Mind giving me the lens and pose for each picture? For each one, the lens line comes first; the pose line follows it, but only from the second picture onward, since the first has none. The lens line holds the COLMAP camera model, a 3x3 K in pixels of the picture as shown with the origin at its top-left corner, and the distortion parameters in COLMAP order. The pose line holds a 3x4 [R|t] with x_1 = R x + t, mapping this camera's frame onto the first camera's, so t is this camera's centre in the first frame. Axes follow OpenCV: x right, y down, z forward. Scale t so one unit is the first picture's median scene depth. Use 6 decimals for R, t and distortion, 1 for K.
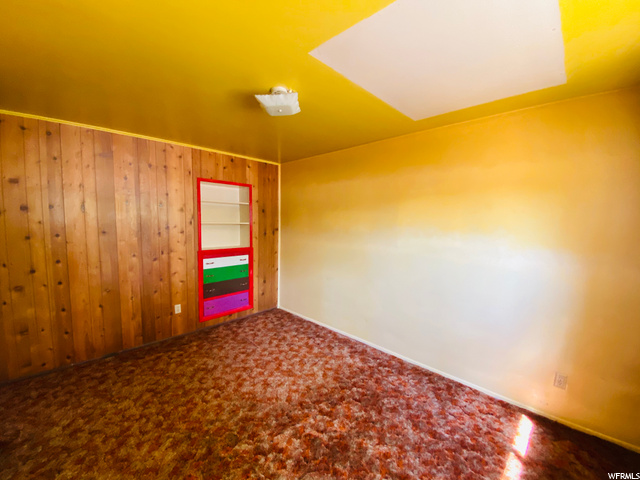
lens RADIAL K [[259.3, 0, 316.0], [0, 259.3, 239.5], [0, 0, 1]] dist [0.006557, -0.008817]
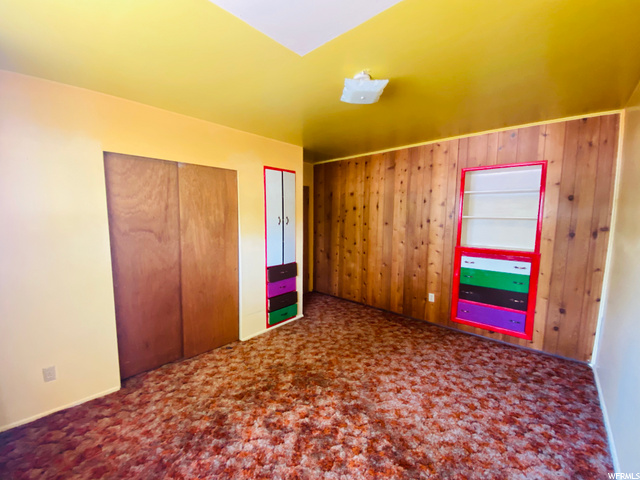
lens RADIAL K [[259.3, 0, 317.2], [0, 259.3, 238.5], [0, 0, 1]] dist [0.006557, -0.008817]
pose [[0.049934, 0.074341, -0.995982, 0.514213], [-0.078229, 0.994453, 0.070304, -0.012945], [0.995684, 0.074404, 0.055473, 0.480926]]
